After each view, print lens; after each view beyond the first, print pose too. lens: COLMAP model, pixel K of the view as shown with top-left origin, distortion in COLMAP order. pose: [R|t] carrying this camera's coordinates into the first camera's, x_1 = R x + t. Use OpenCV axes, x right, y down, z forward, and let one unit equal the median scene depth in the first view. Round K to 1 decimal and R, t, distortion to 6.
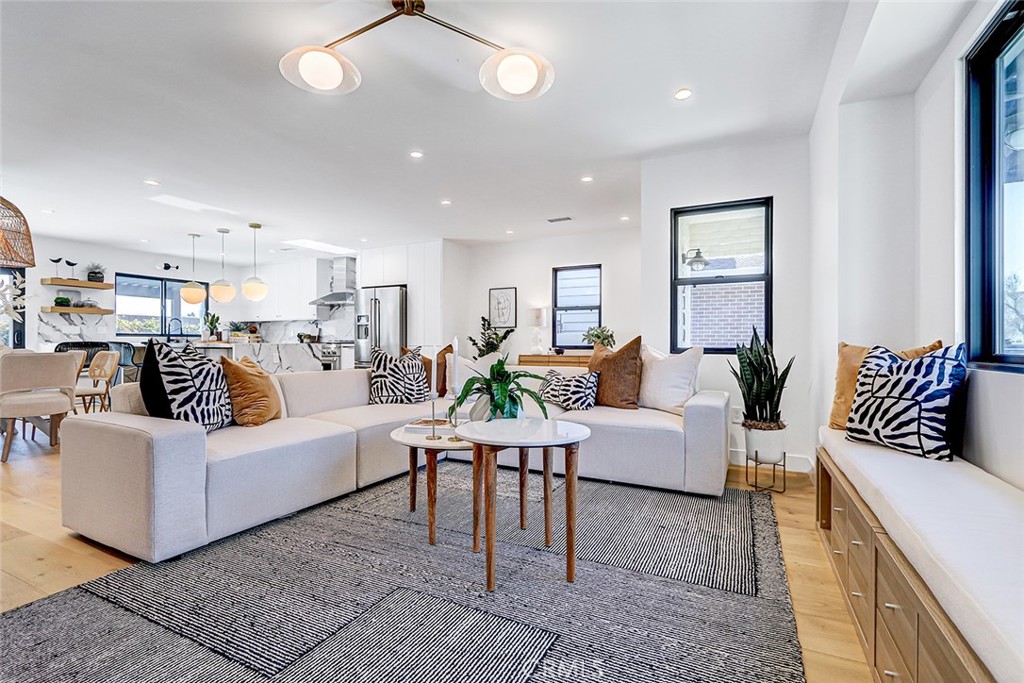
lens RADIAL K [[471.0, 0, 515.6], [0, 471.0, 345.2], [0, 0, 1]] dist [-0.002141, 0.000271]
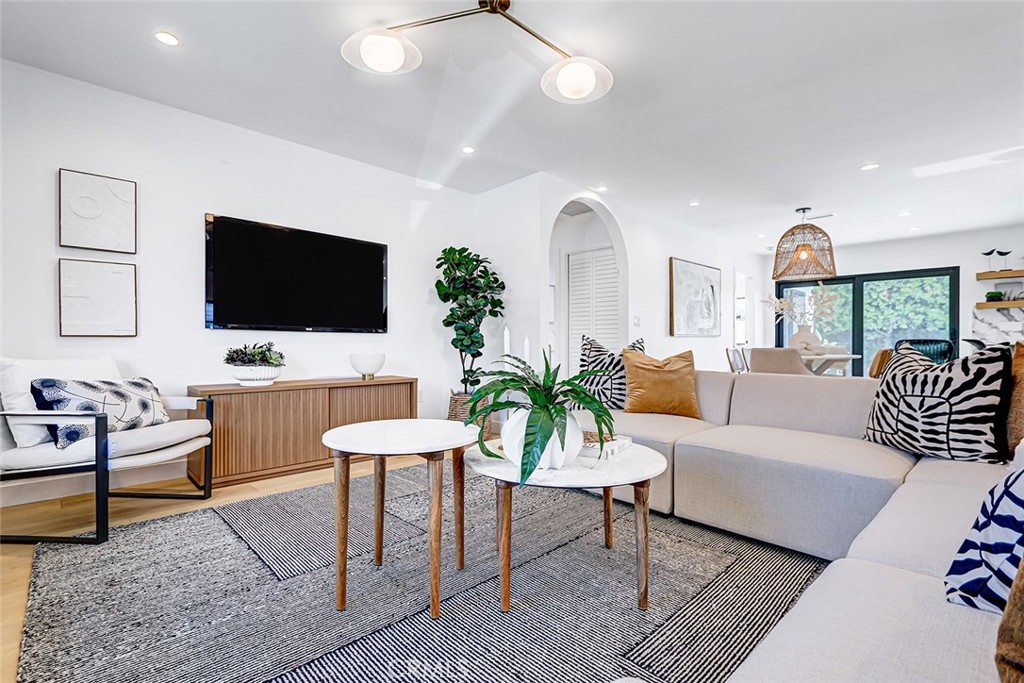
lens RADIAL K [[471.0, 0, 514.3], [0, 471.0, 343.5], [0, 0, 1]] dist [-0.002141, 0.000271]
pose [[-0.331126, 0.001330, -0.943586, 0.186699], [-0.007479, 0.999964, 0.004034, 0.002858], [0.943557, 0.008393, -0.331104, 0.362151]]
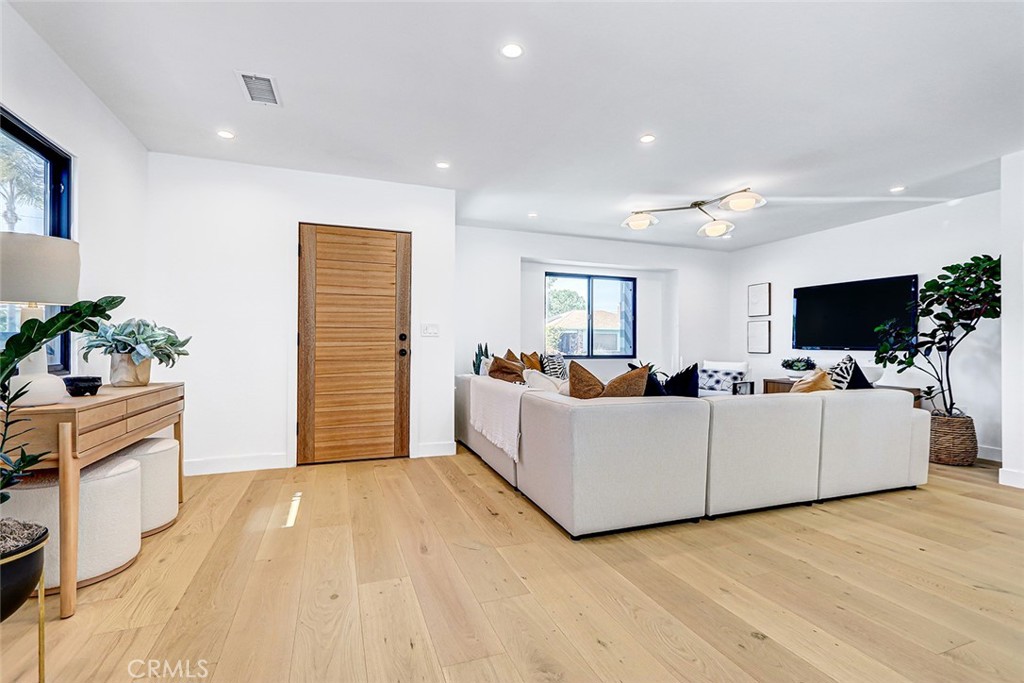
lens RADIAL K [[471.0, 0, 517.6], [0, 471.0, 349.7], [0, 0, 1]] dist [-0.002141, 0.000271]
pose [[-0.734258, -0.008766, 0.678814, -0.299169], [-0.002654, 0.999946, 0.010041, -0.011951], [-0.678865, 0.005571, -0.734242, 0.849220]]
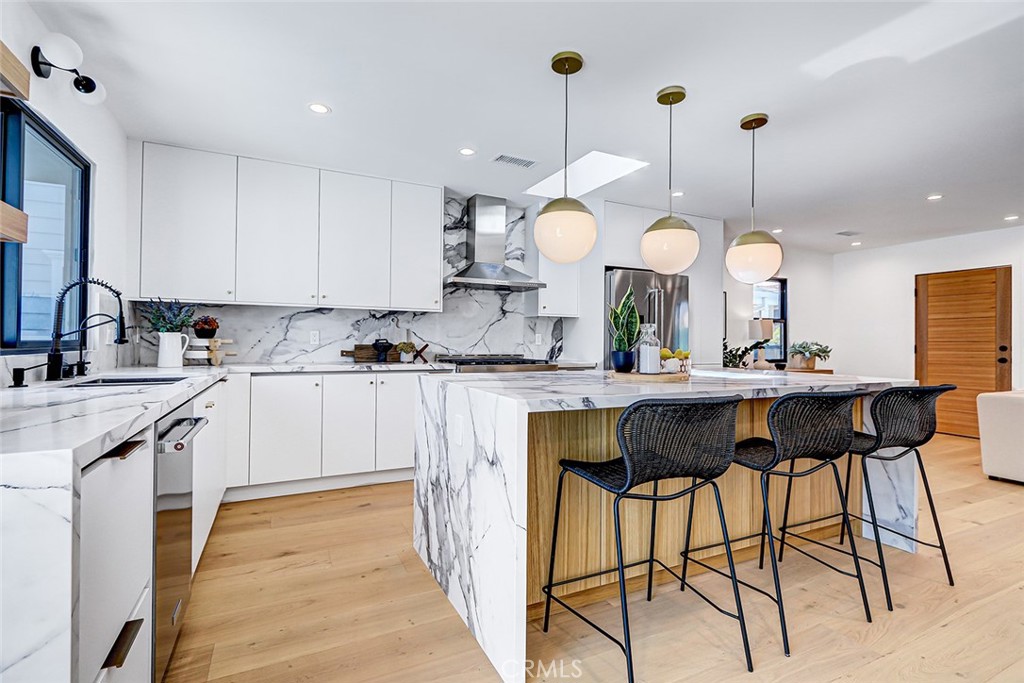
lens RADIAL K [[471.0, 0, 507.8], [0, 471.0, 336.3], [0, 0, 1]] dist [-0.002141, 0.000271]
pose [[0.620388, 0.012652, 0.784193, -0.812178], [-0.004697, 0.999912, -0.012416, -0.025752], [-0.784281, 0.004019, 0.620393, 0.690495]]
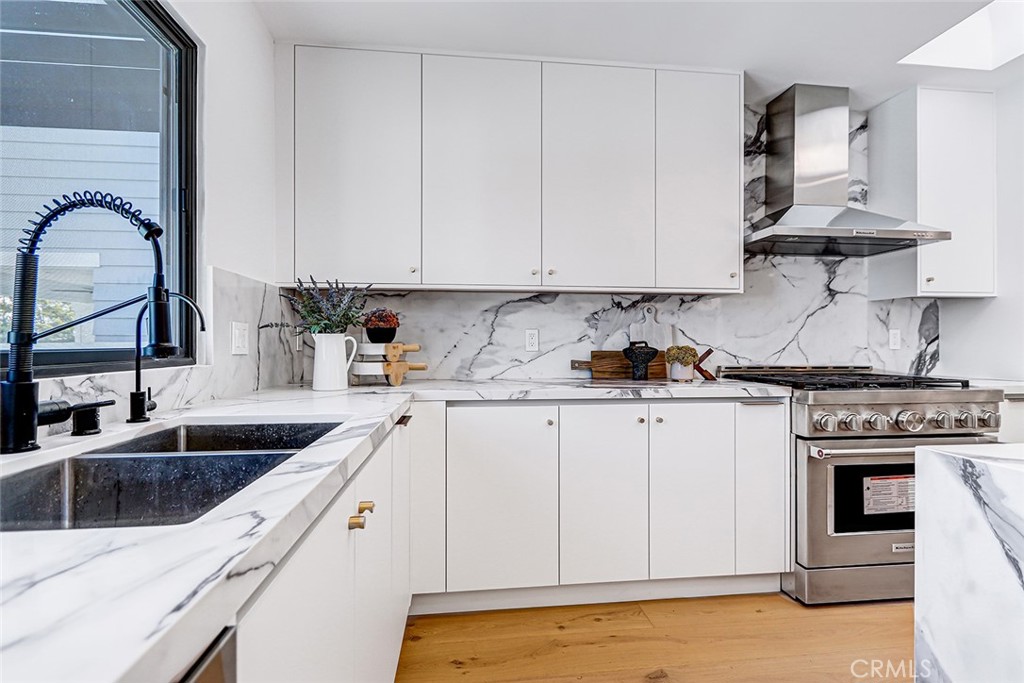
lens RADIAL K [[471.0, 0, 514.6], [0, 471.0, 341.7], [0, 0, 1]] dist [-0.002141, 0.000271]
pose [[0.846155, 0.001153, 0.532935, -0.728913], [0.003780, 0.999960, -0.008164, -0.026218], [-0.532923, 0.008922, 0.846116, 0.895225]]
